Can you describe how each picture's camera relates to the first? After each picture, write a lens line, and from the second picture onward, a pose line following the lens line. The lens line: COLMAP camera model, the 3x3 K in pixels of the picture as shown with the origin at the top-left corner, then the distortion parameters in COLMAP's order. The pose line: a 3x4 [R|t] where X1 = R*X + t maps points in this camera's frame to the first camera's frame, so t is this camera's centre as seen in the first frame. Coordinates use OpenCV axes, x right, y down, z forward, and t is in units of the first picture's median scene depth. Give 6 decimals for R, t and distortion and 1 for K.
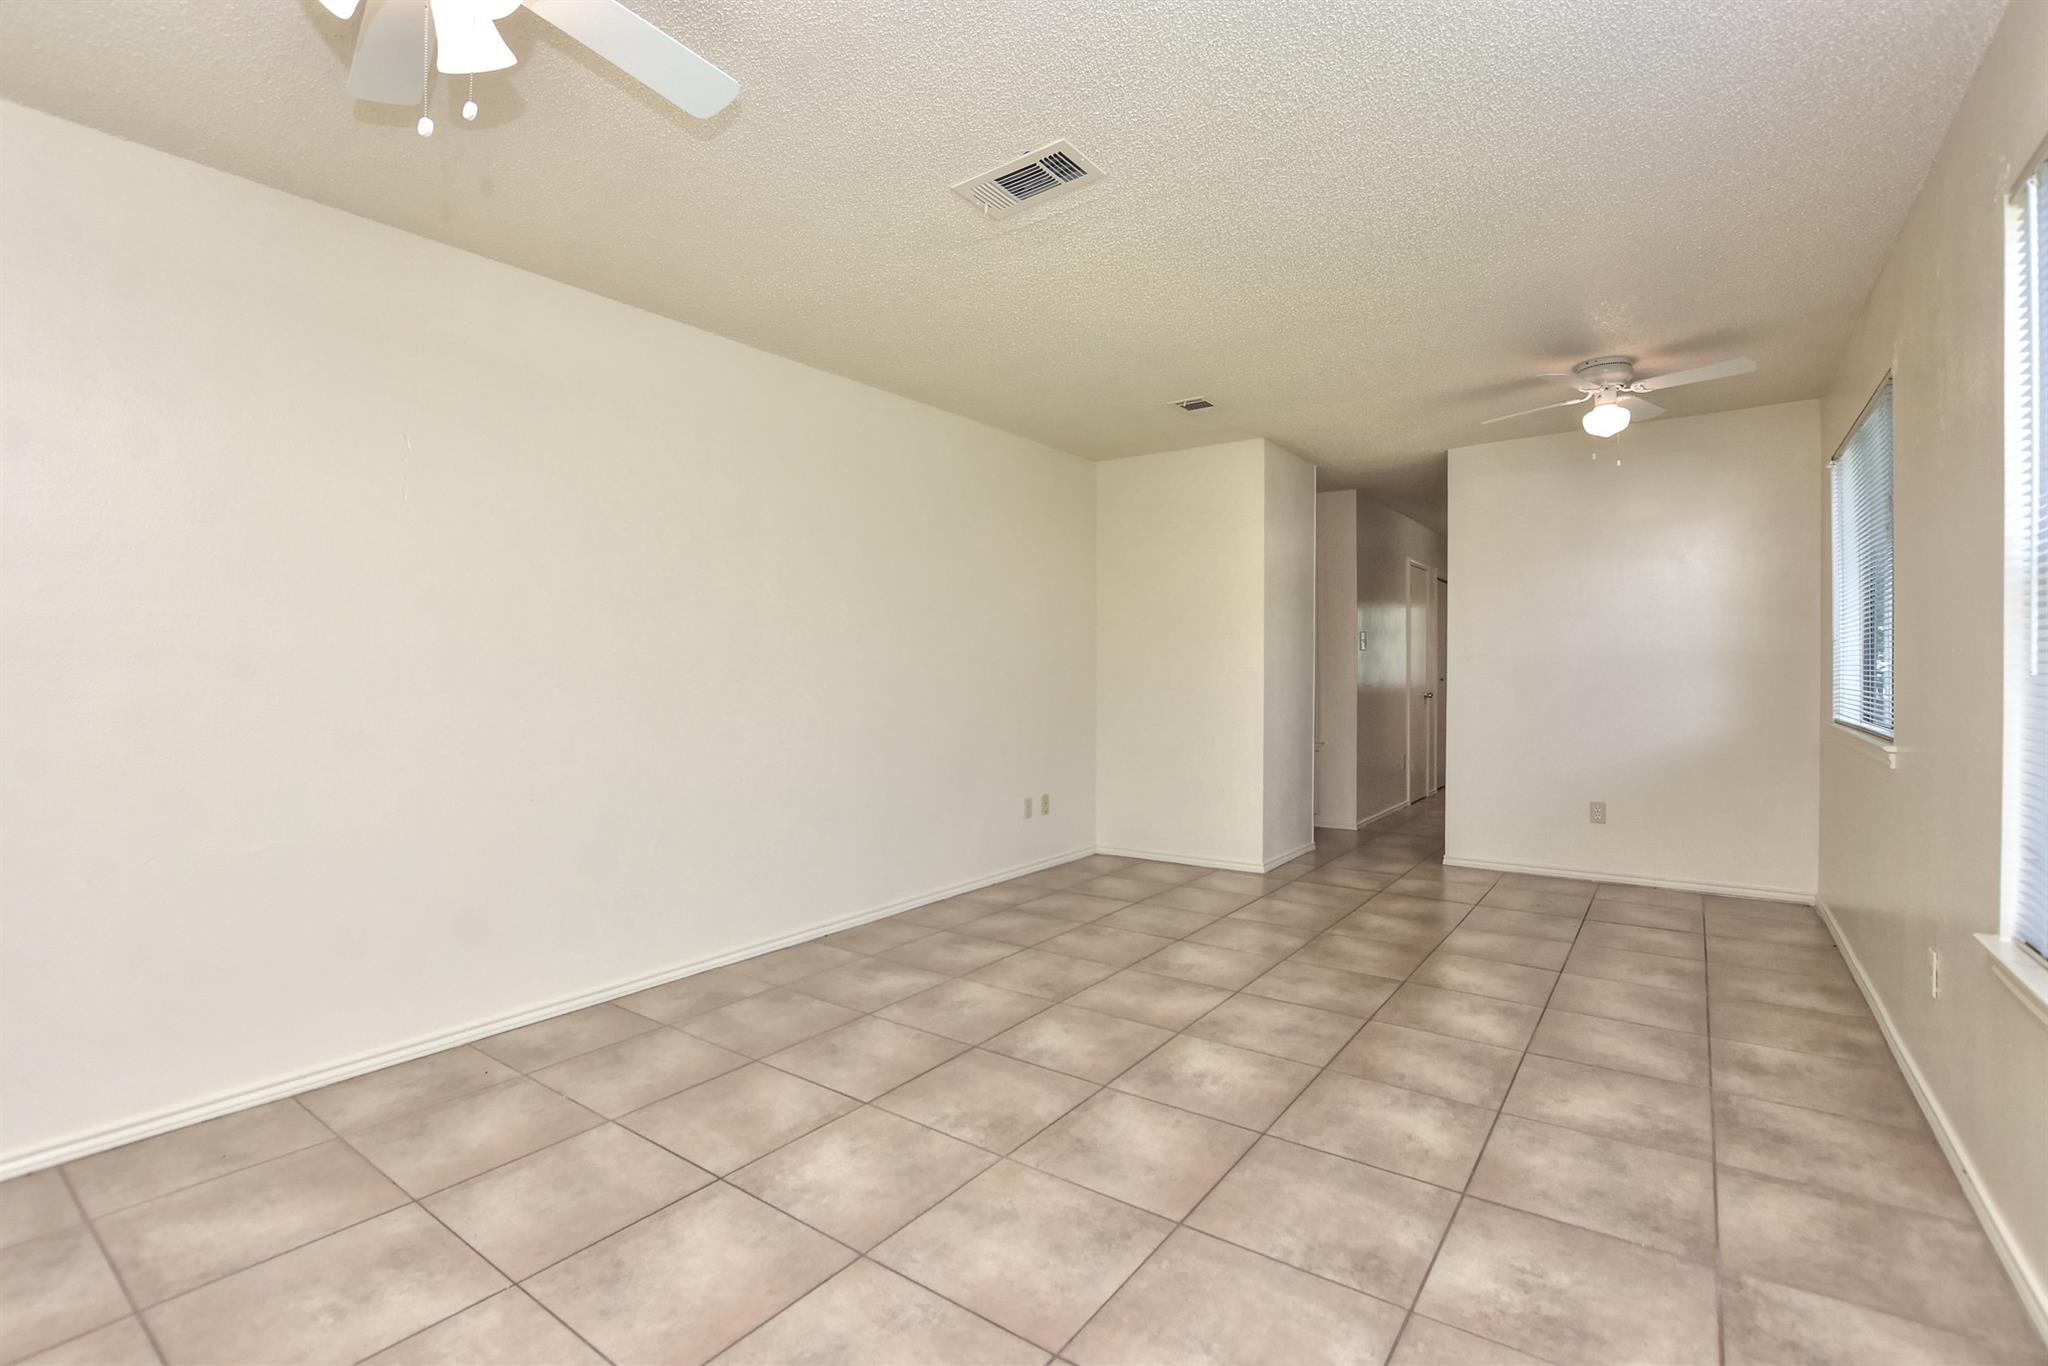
lens RADIAL K [[927.4, 0, 1029.1], [0, 927.4, 681.5], [0, 0, 1]] dist [-0.032325, 0.004512]
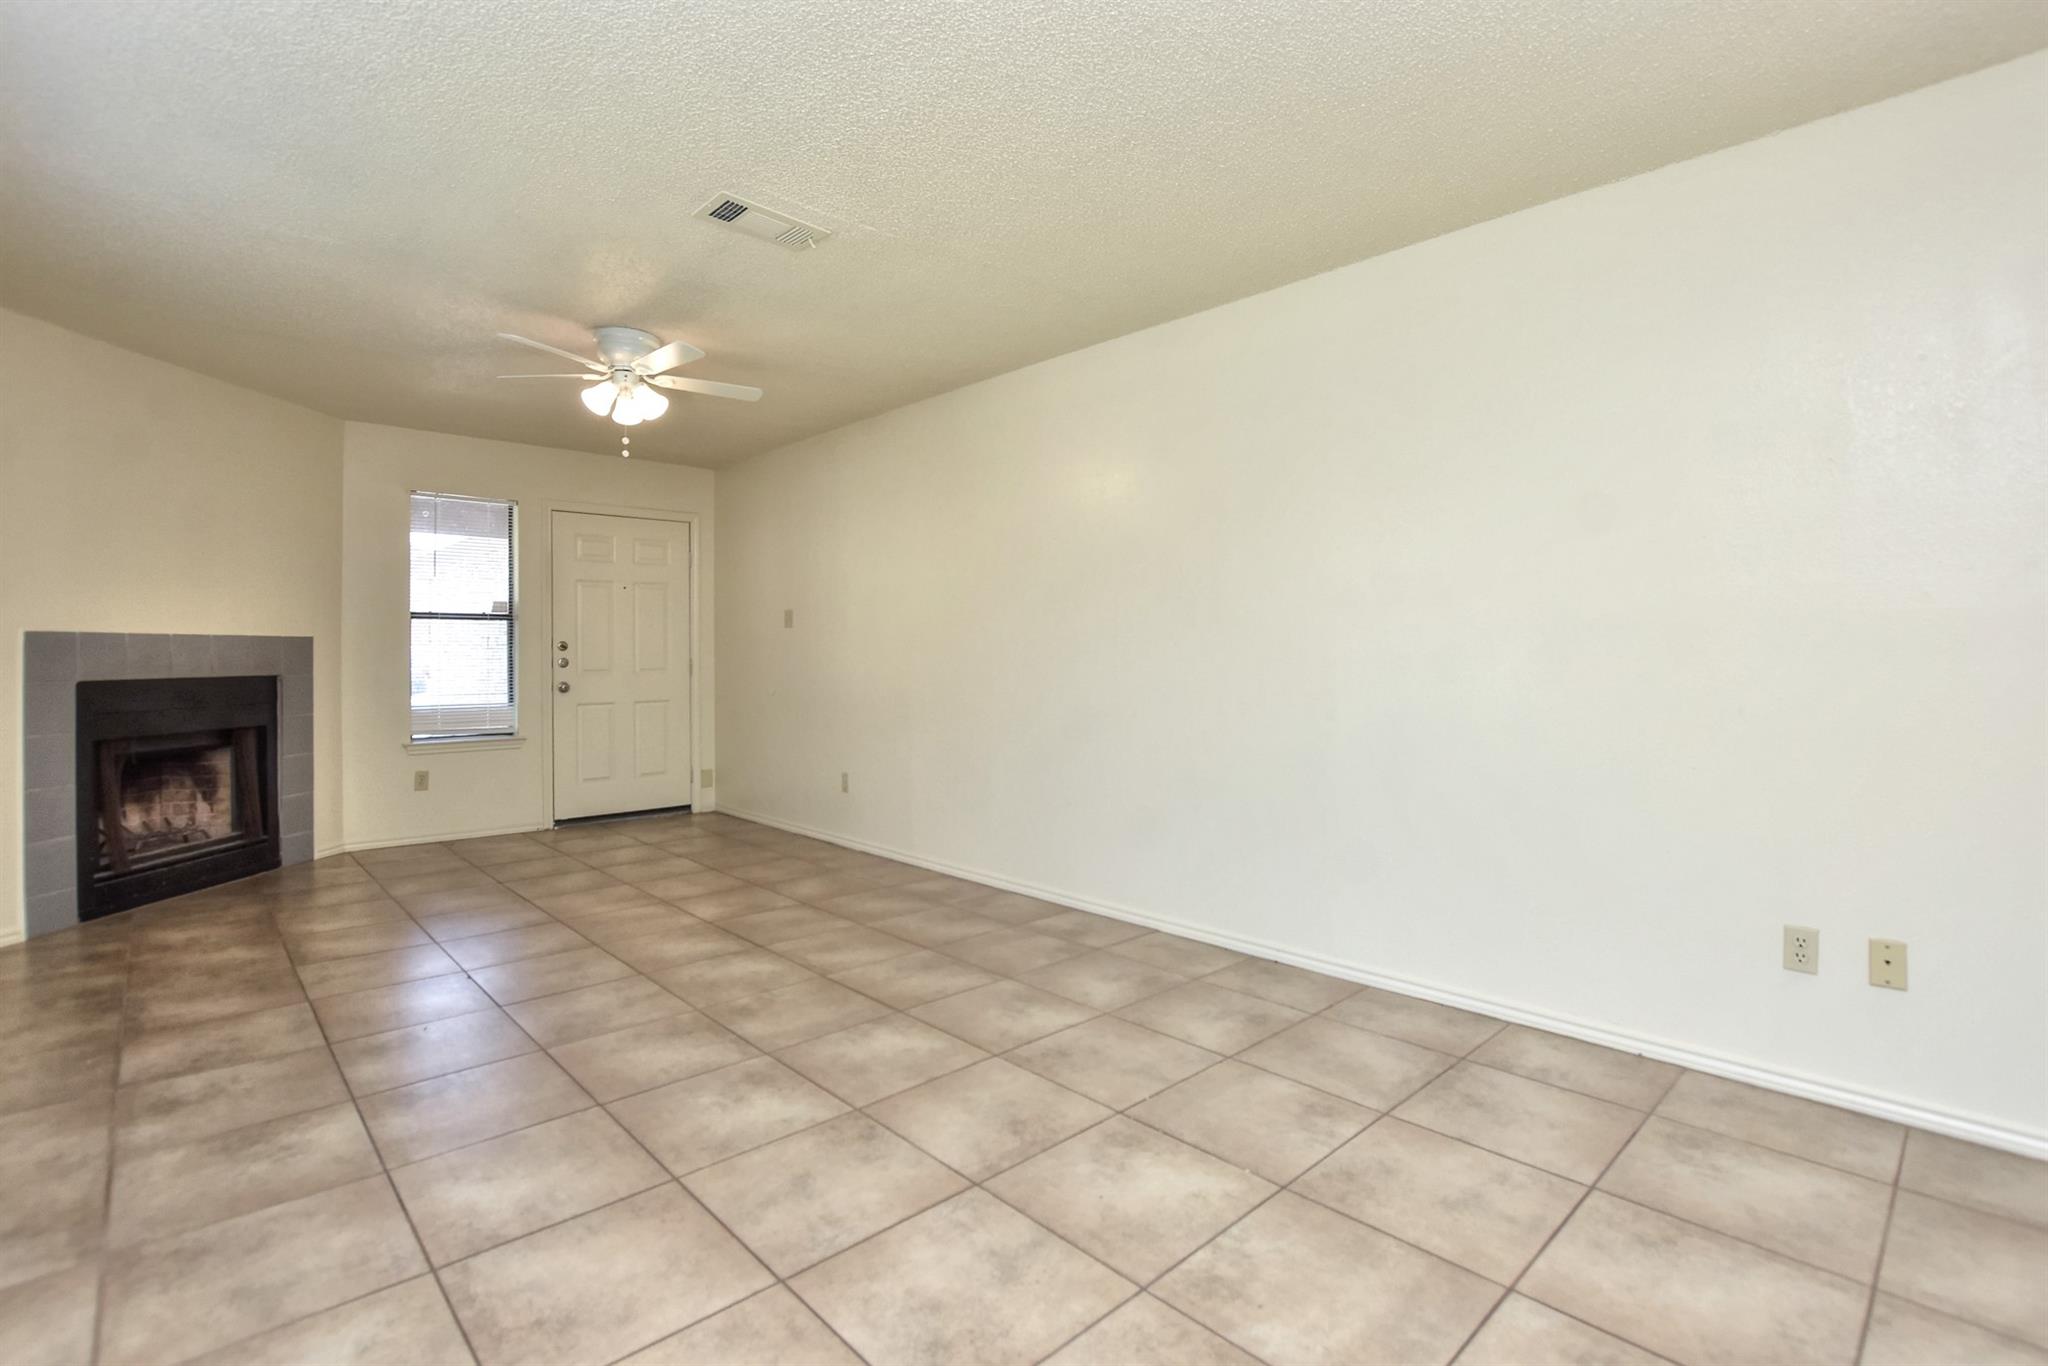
lens RADIAL K [[927.4, 0, 1040.7], [0, 927.4, 670.8], [0, 0, 1]] dist [-0.032325, 0.004512]
pose [[-0.168363, 0.021795, -0.985484, 1.029037], [-0.009072, 0.999679, 0.023659, -0.021537], [0.985683, 0.012923, -0.168111, 1.448955]]
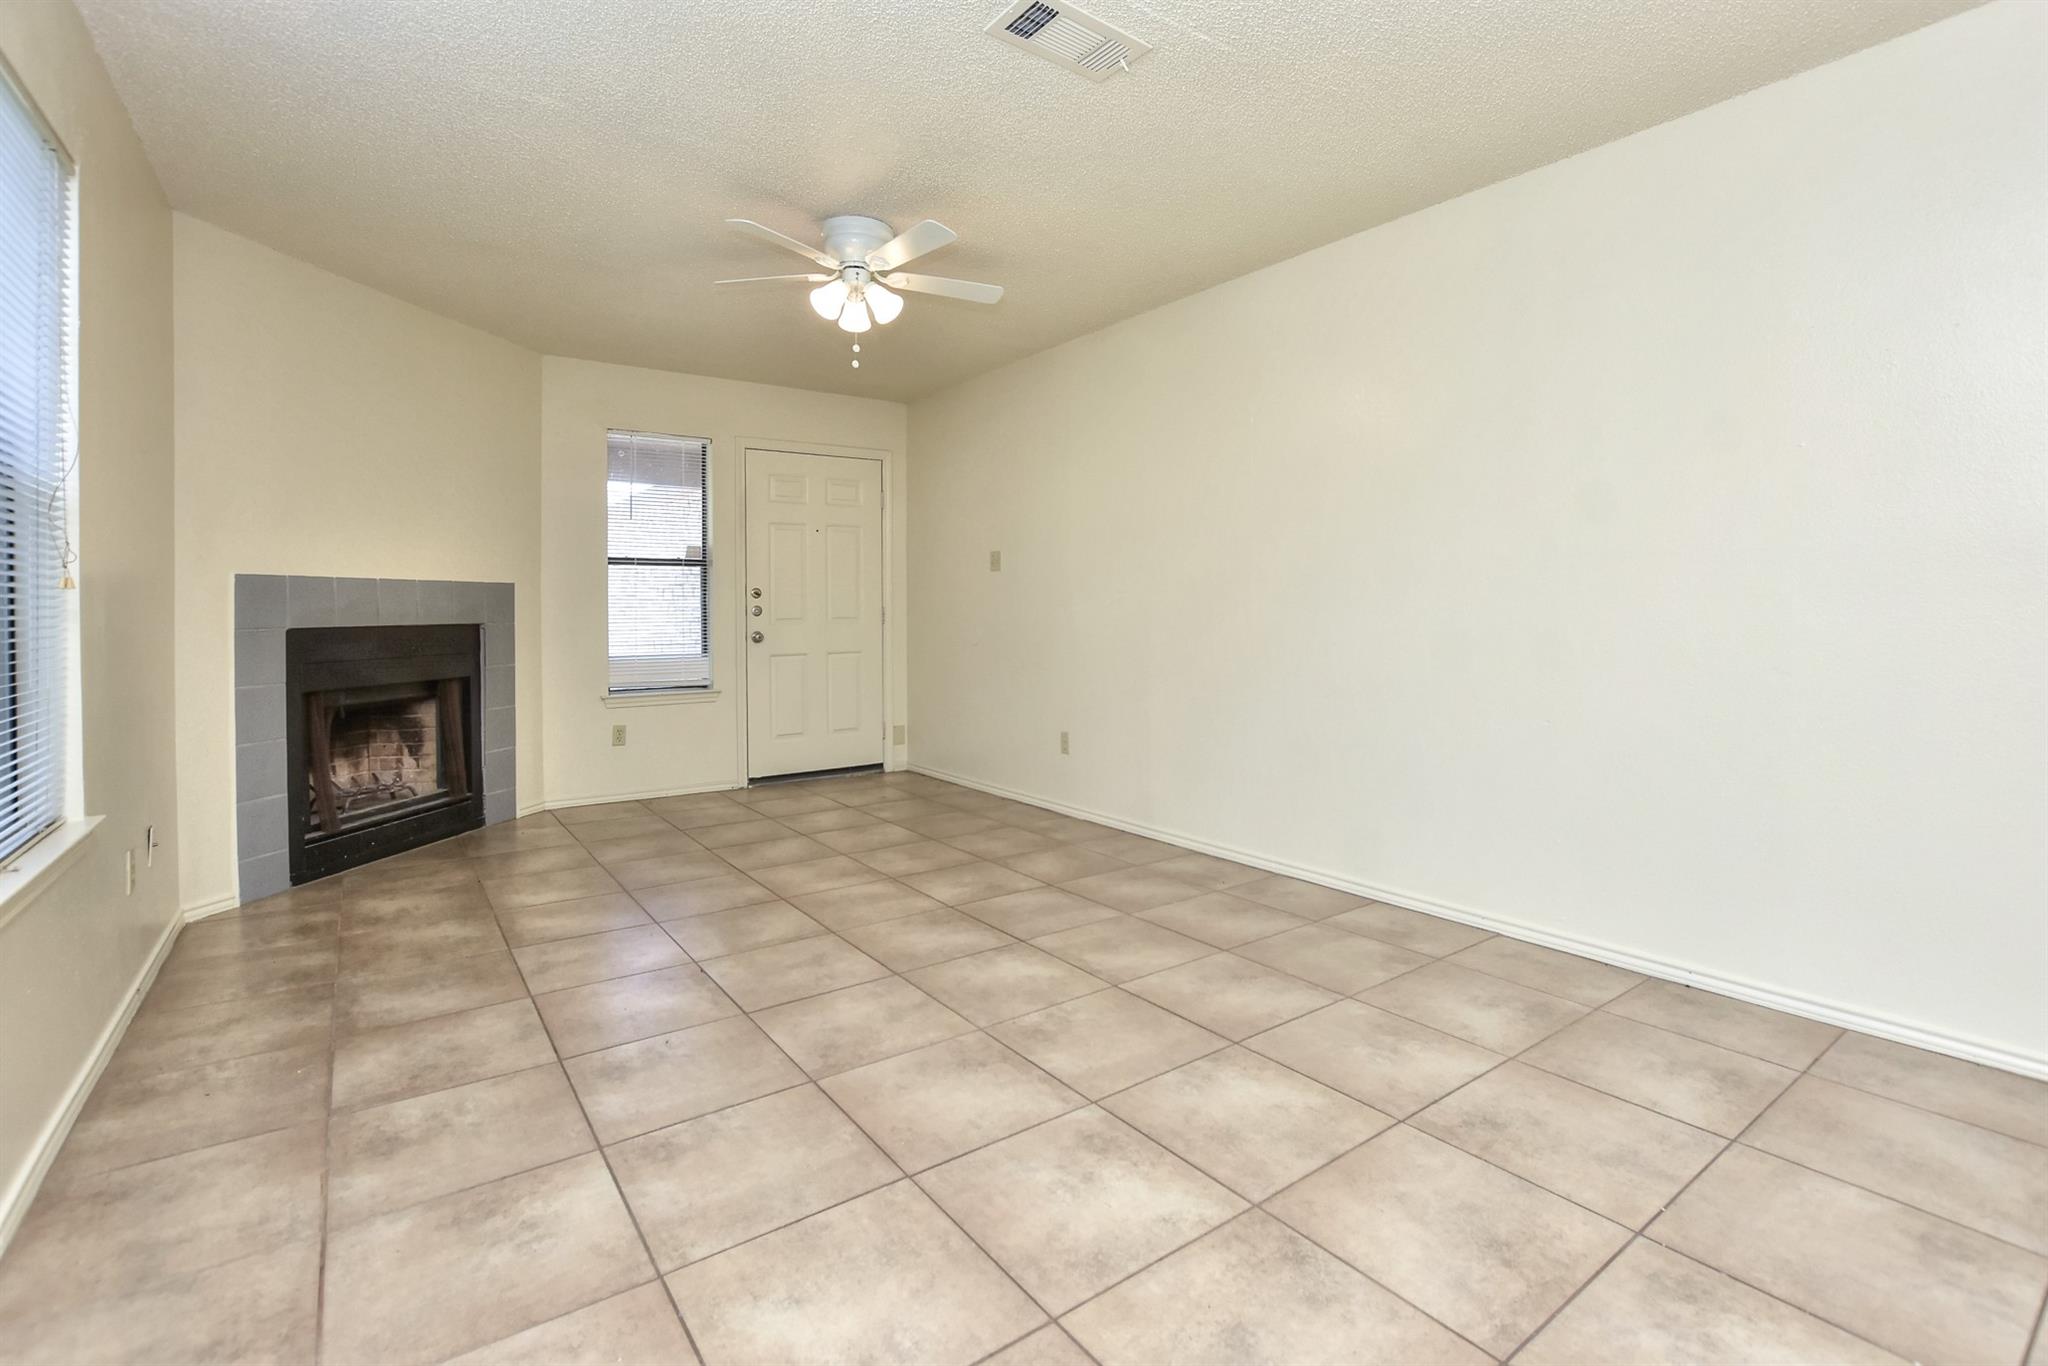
lens RADIAL K [[927.4, 0, 1048.6], [0, 927.4, 633.6], [0, 0, 1]] dist [-0.032325, 0.004512]
pose [[-0.292361, 0.030932, -0.955808, 0.835479], [-0.003716, 0.999432, 0.033480, 0.001975], [0.956301, 0.013340, -0.292081, 1.170262]]
